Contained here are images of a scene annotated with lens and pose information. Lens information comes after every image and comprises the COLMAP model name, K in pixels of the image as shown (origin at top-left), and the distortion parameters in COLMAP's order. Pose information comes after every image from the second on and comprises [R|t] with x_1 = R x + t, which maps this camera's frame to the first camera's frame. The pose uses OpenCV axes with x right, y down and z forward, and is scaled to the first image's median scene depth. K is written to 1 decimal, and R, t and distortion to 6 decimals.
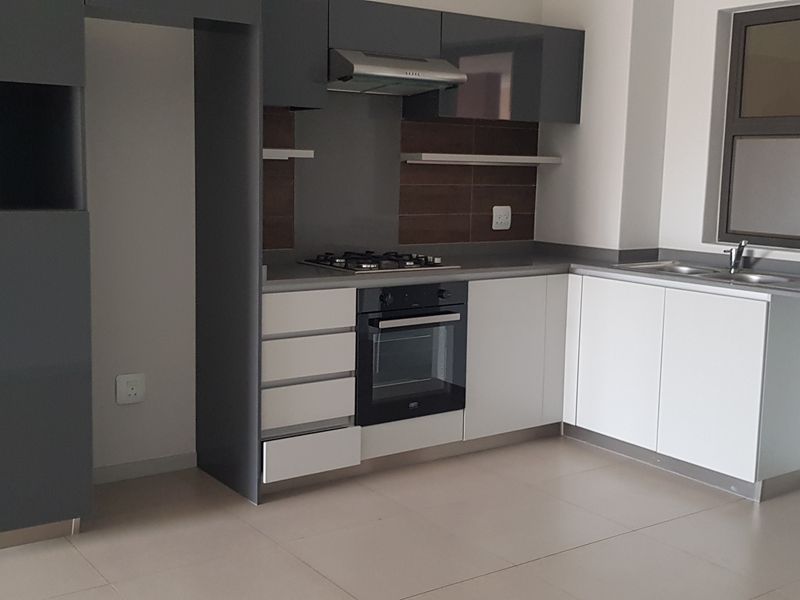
lens RADIAL K [[972.8, 0, 400.0], [0, 972.8, 300.0], [0, 0, 1]] dist [0.071190, -0.050313]
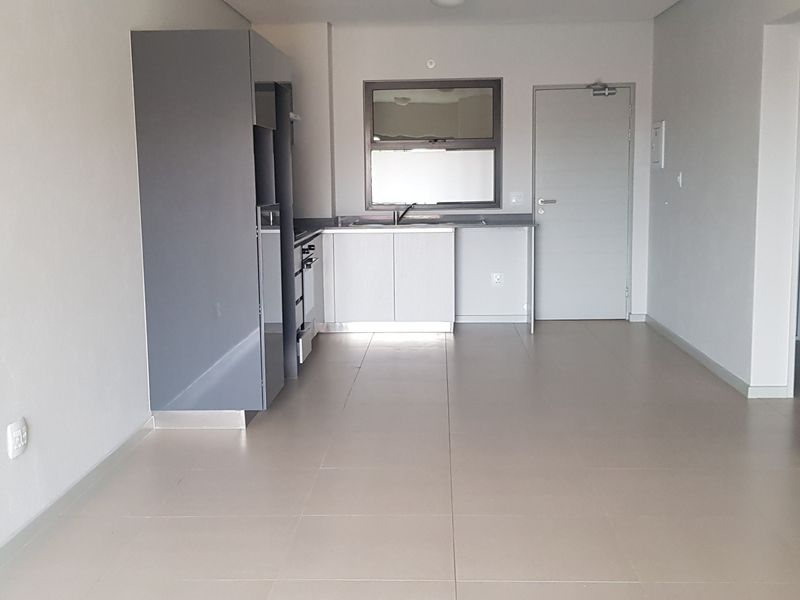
lens RADIAL K [[946.8, 0, 400.0], [0, 946.8, 300.0], [0, 0, 1]] dist [0.128200, -0.003308]
pose [[0.619320, -0.137069, 0.773082, -1.099162], [0.137200, 0.988387, 0.065332, -0.001909], [-0.773059, 0.065605, 0.630933, -0.139972]]
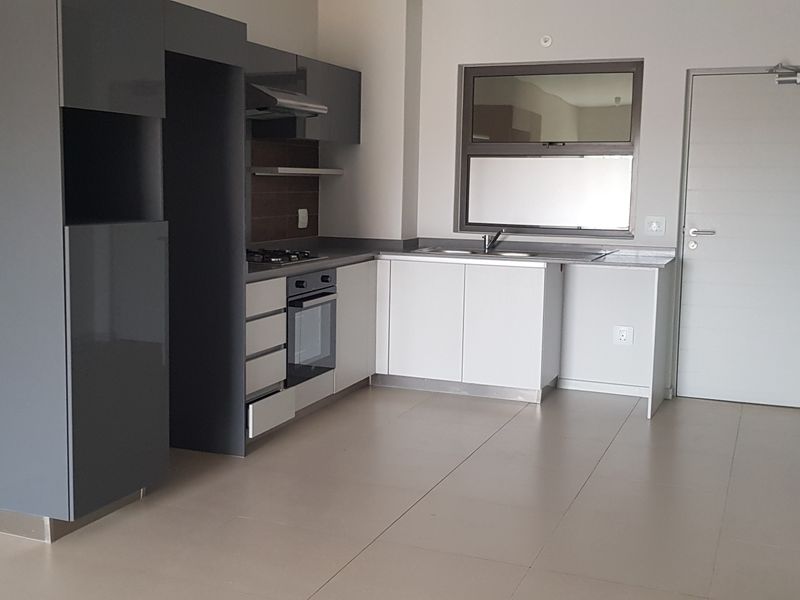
lens RADIAL K [[972.8, 0, 400.0], [0, 972.8, 300.0], [0, 0, 1]] dist [0.071190, -0.050313]
pose [[0.840008, -0.075705, 0.537267, -0.540434], [0.076745, 0.996841, 0.020473, 0.003036], [-0.537120, 0.024035, 0.843164, -0.120655]]
